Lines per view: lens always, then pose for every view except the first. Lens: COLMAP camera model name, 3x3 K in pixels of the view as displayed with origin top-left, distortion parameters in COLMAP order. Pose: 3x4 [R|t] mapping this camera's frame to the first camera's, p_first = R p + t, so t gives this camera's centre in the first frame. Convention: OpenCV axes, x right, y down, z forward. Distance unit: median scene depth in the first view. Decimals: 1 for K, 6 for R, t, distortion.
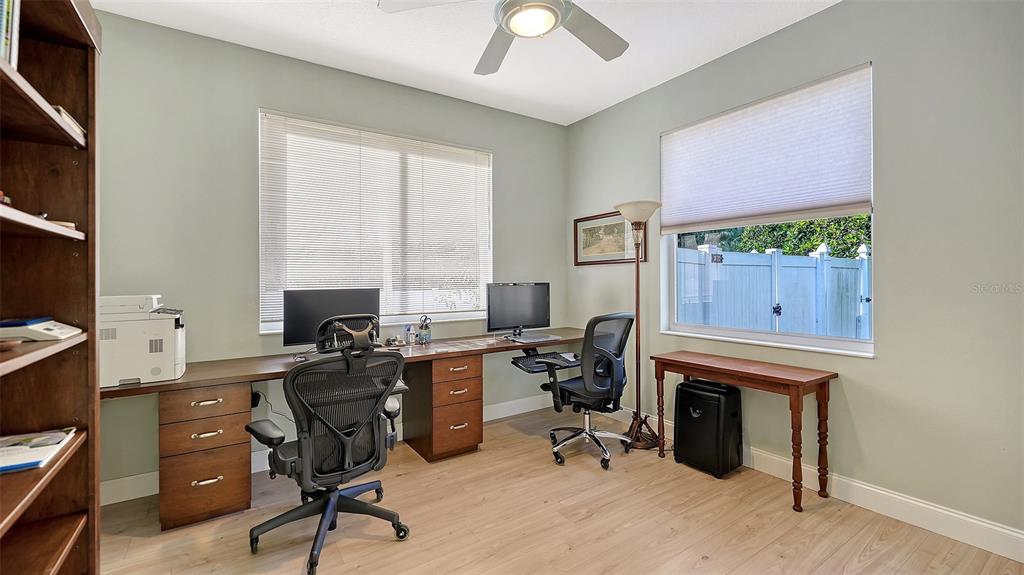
lens RADIAL K [[430.6, 0, 503.5], [0, 430.6, 283.8], [0, 0, 1]] dist [-0.001578, -0.000243]
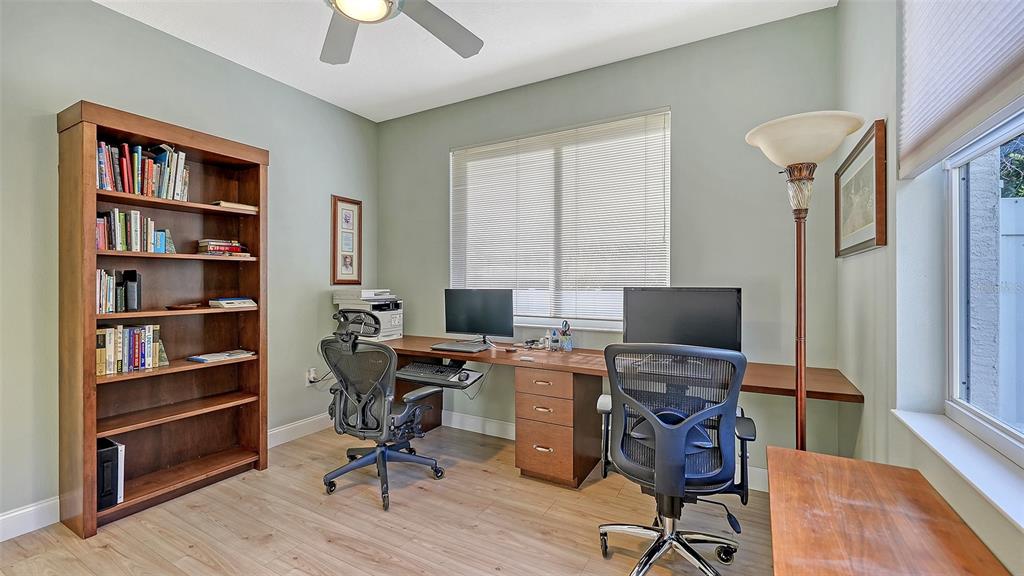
lens RADIAL K [[430.6, 0, 505.8], [0, 430.6, 280.4], [0, 0, 1]] dist [-0.001578, -0.000243]
pose [[0.451759, 0.007586, -0.892108, 0.582293], [-0.010109, 0.999943, 0.003383, -0.013310], [0.892083, 0.007490, 0.451810, 0.480225]]
